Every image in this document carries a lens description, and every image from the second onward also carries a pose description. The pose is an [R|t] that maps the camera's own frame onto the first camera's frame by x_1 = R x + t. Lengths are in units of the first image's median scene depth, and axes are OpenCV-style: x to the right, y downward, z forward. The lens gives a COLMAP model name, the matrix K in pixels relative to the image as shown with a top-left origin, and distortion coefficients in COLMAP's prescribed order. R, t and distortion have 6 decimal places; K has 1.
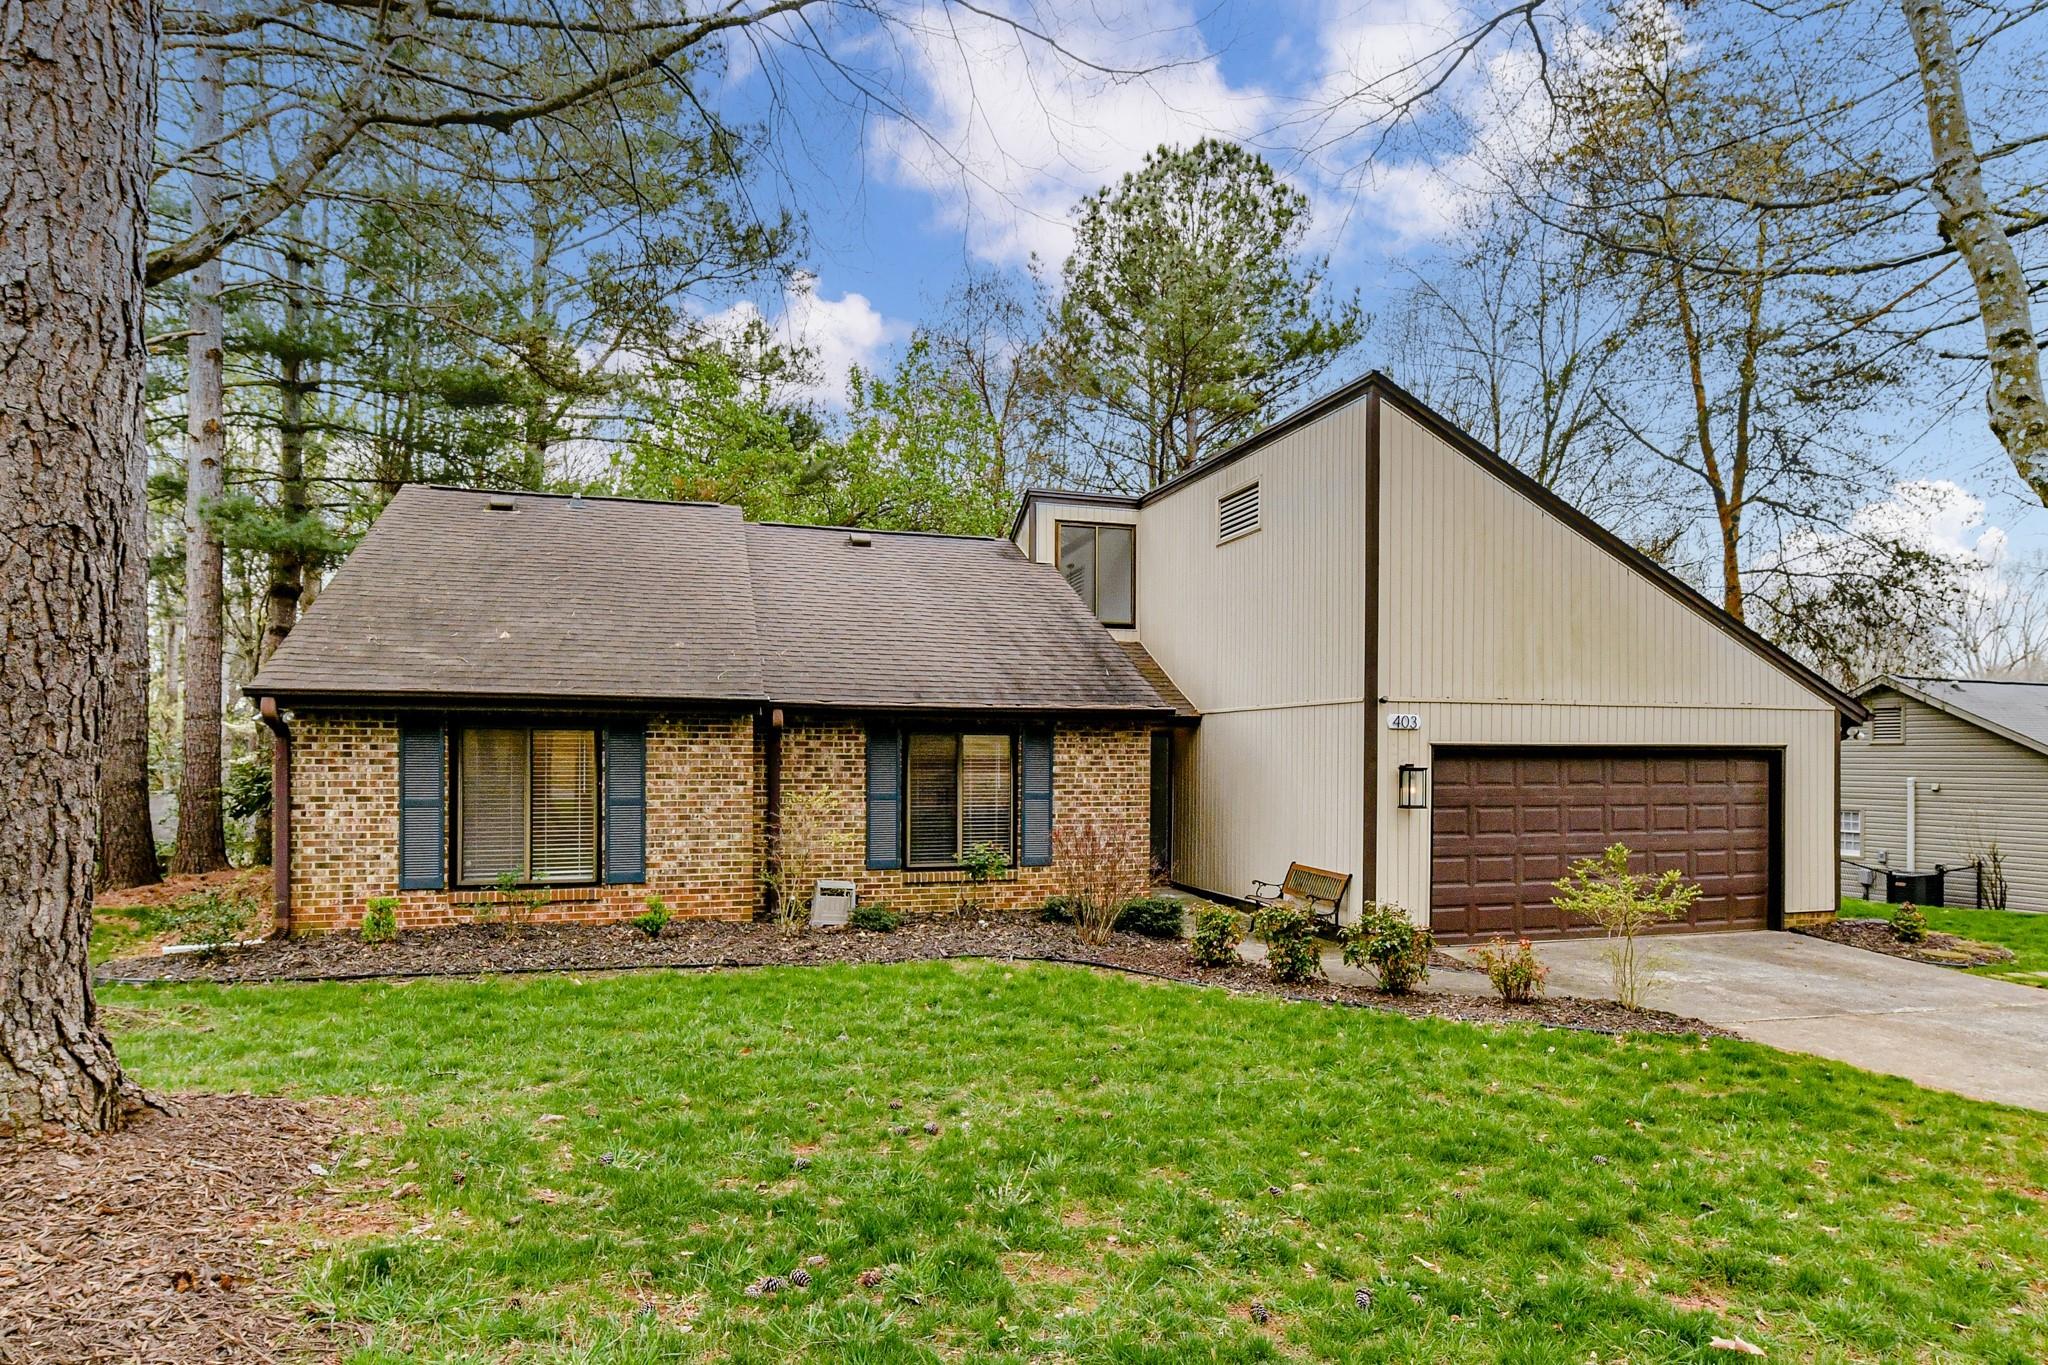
lens RADIAL K [[811.5, 0, 1015.2], [0, 811.5, 674.9], [0, 0, 1]] dist [0.008467, -0.000378]
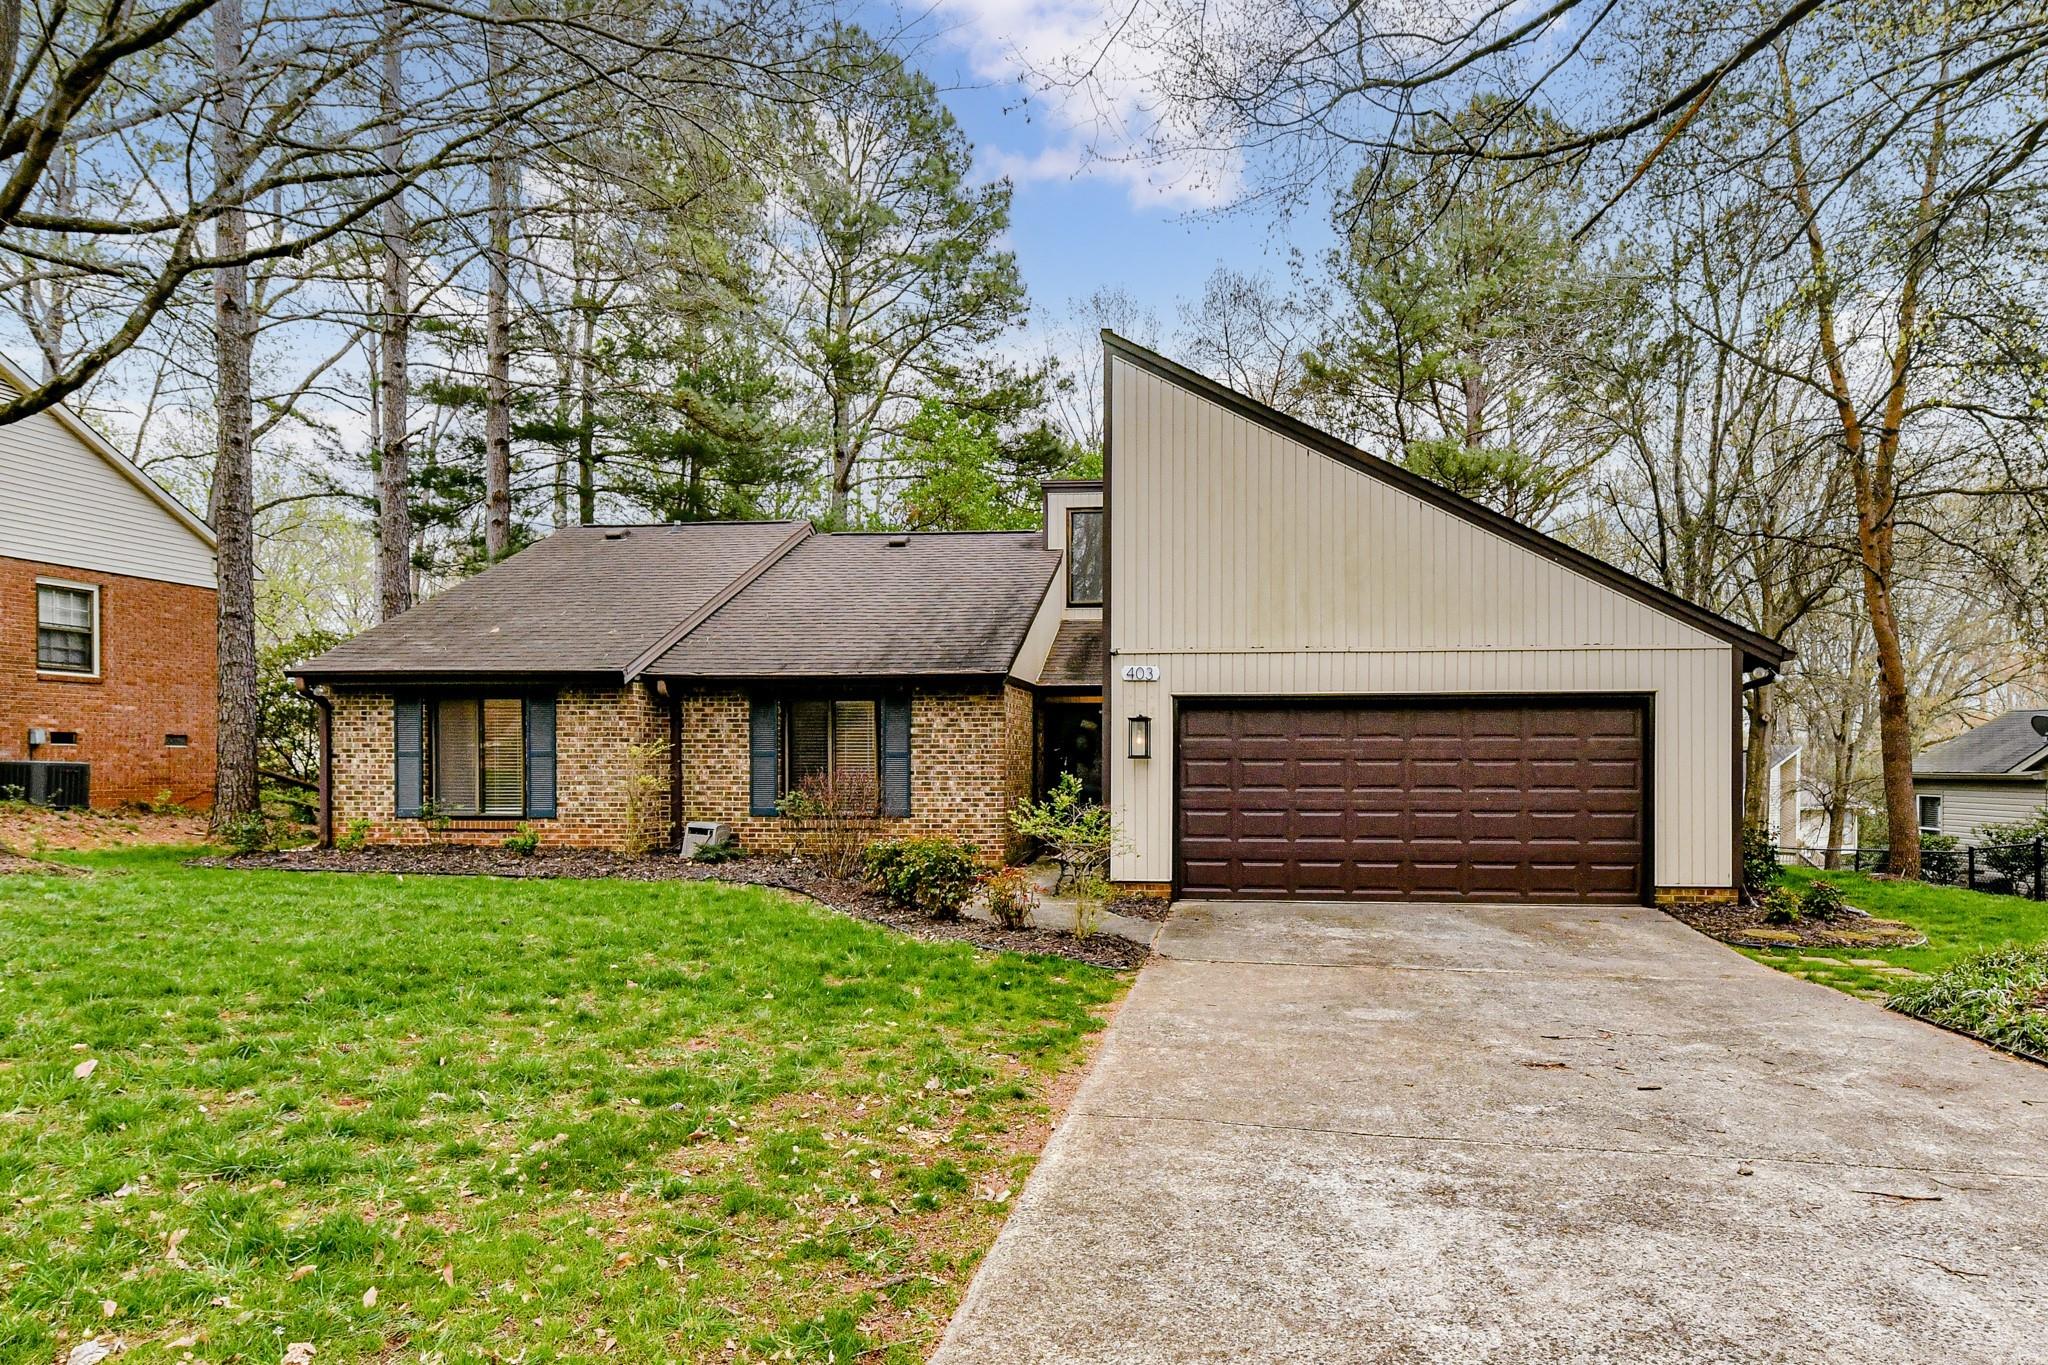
lens RADIAL K [[754.4, 0, 1024.0], [0, 754.4, 682.5], [0, 0, 1]] dist [0.009162, 0.000003]
pose [[0.961624, -0.025802, -0.273153, 0.562584], [0.030267, 0.999468, 0.012145, 0.050419], [0.272695, -0.019947, 0.961894, 0.063751]]
